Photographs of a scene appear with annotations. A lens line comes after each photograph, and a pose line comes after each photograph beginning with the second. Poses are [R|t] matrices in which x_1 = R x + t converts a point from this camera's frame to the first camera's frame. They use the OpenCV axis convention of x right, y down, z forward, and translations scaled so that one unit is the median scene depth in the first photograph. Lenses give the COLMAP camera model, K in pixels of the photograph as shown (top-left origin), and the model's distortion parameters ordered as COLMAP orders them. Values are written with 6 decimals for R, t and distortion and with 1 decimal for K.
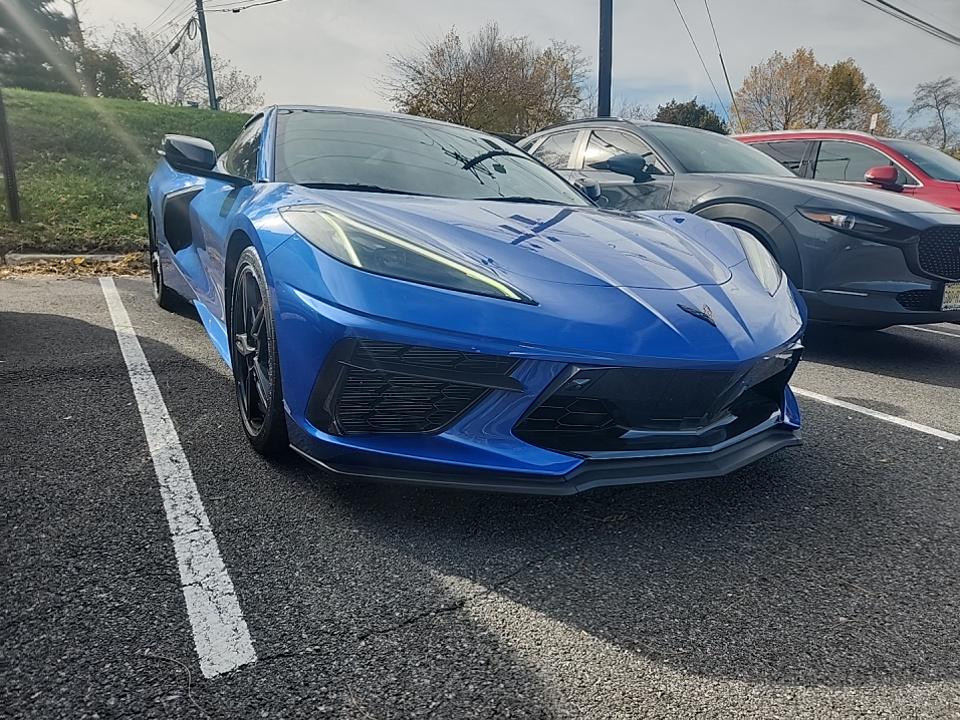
lens RADIAL K [[711.8, 0, 480.0], [0, 711.8, 360.0], [0, 0, 1]] dist [0.067285, -0.065441]
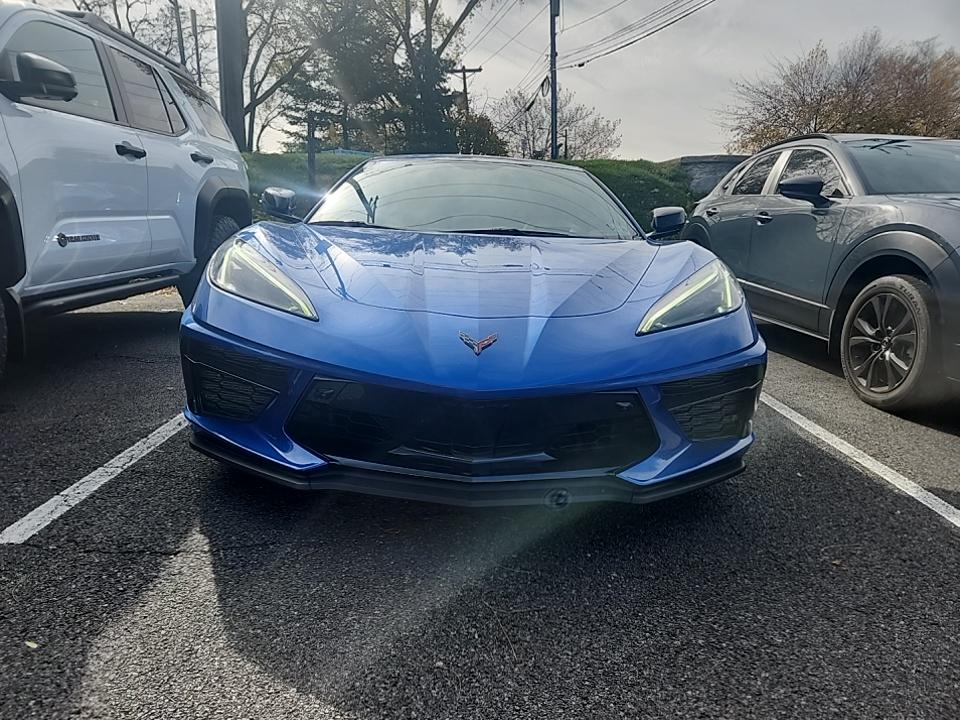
lens RADIAL K [[711.8, 0, 480.0], [0, 711.8, 360.0], [0, 0, 1]] dist [0.067285, -0.065441]
pose [[0.826617, 0.084095, -0.556446, 0.182785], [-0.109390, 0.993923, -0.012293, -0.006171], [0.552031, 0.071031, 0.830793, 0.037083]]
